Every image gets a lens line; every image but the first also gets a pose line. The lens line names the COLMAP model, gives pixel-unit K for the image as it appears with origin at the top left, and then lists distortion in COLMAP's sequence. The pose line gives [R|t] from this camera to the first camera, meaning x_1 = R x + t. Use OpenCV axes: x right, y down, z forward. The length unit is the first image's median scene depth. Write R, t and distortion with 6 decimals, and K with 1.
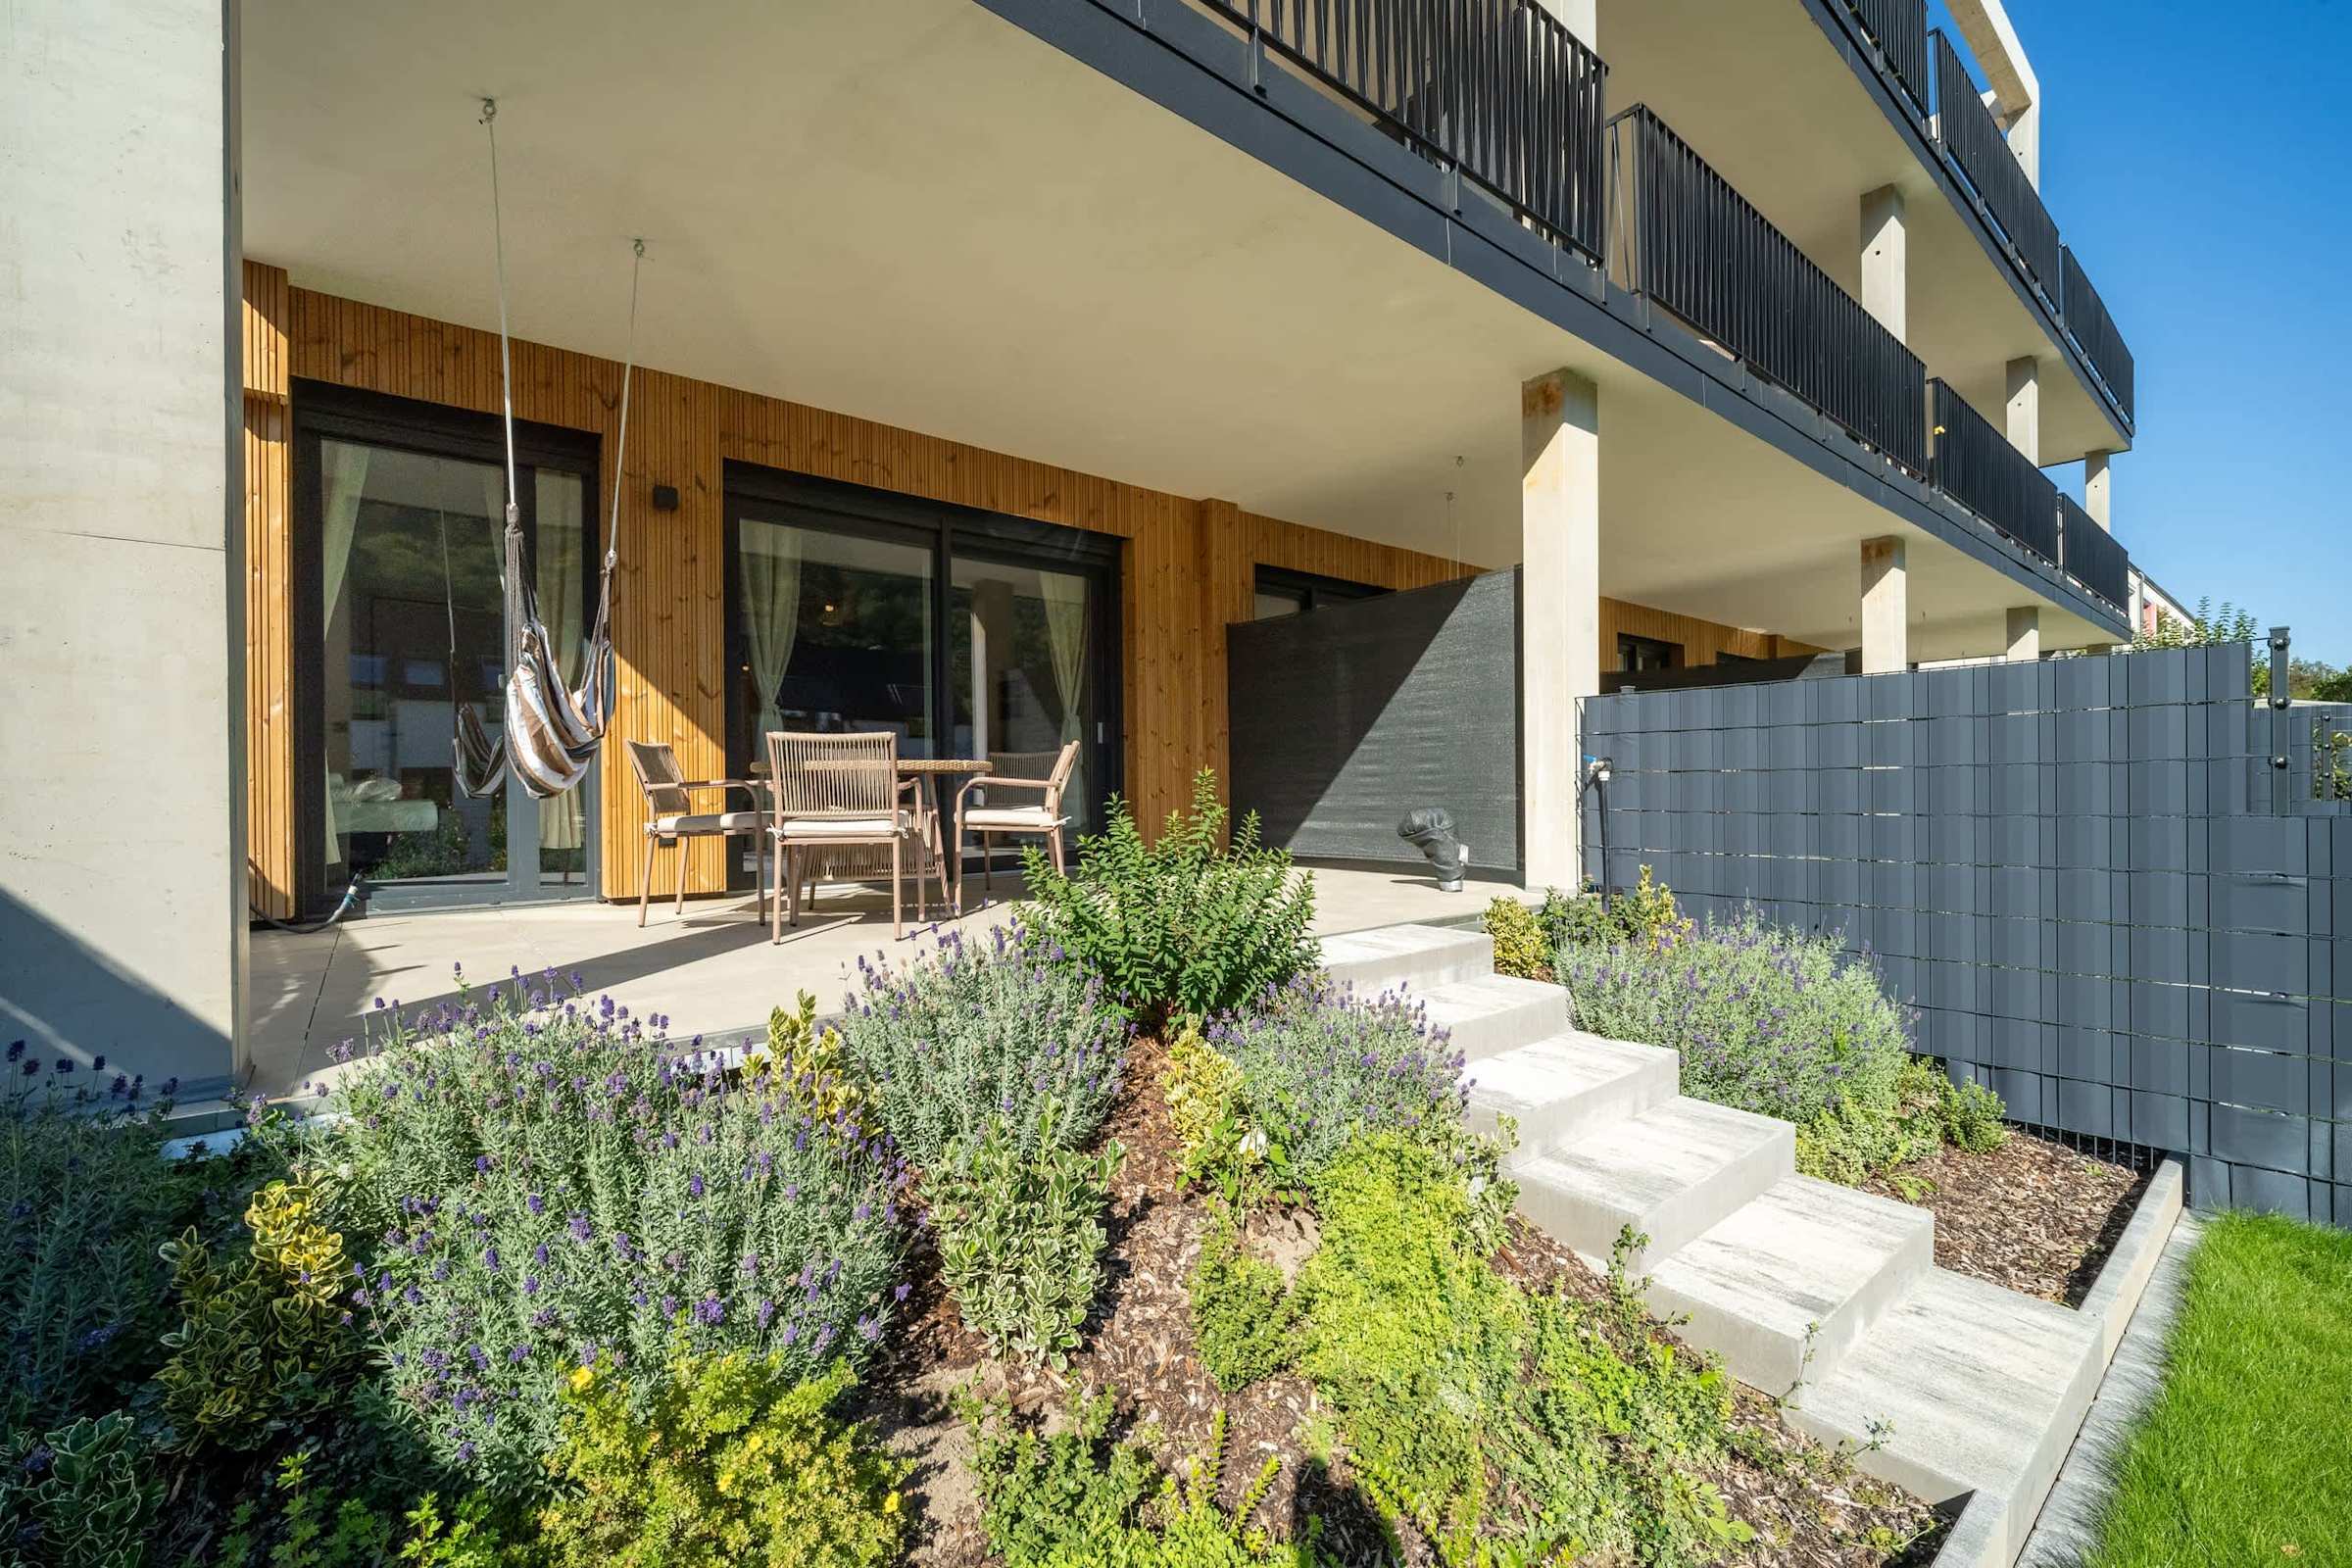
lens RADIAL K [[958.9, 0, 1172.8], [0, 958.9, 784.3], [0, 0, 1]] dist [0.003053, -0.000196]
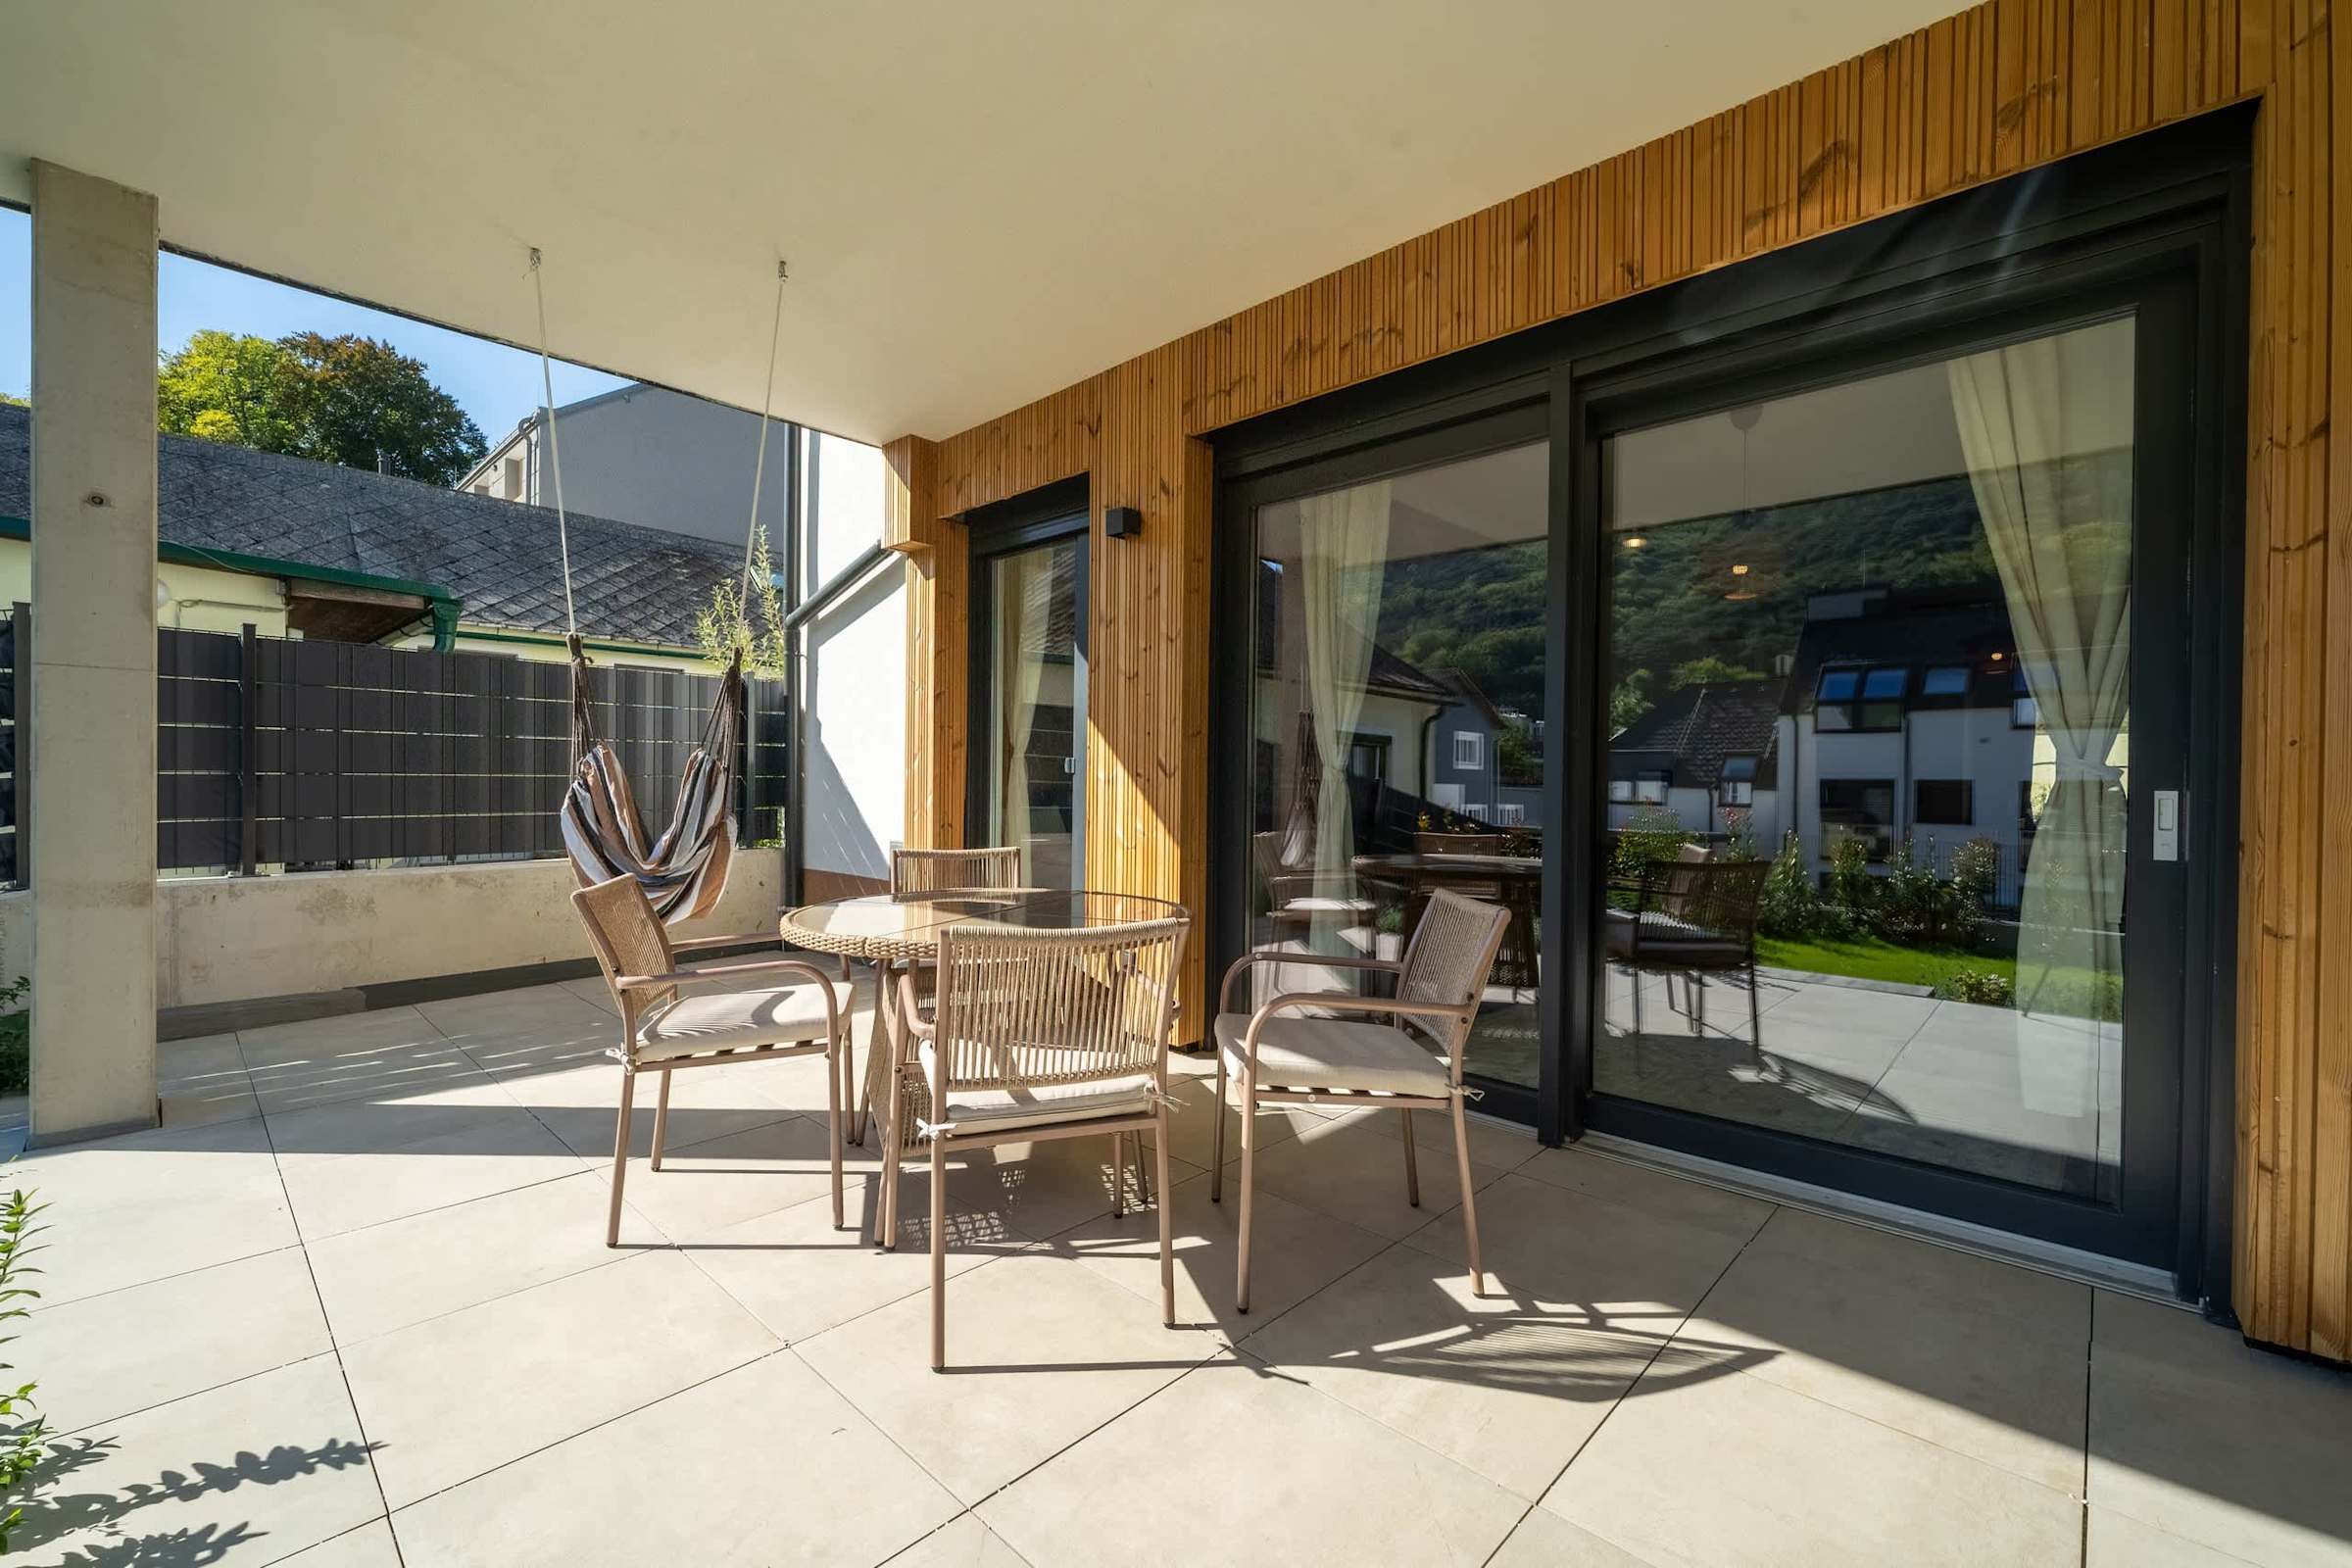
lens RADIAL K [[958.9, 0, 1180.2], [0, 958.9, 786.8], [0, 0, 1]] dist [0.003053, -0.000196]
pose [[0.138714, 0.011290, -0.990268, 0.242420], [-0.013025, 0.999869, 0.009575, -0.089685], [0.990247, 0.011570, 0.138843, 0.918350]]
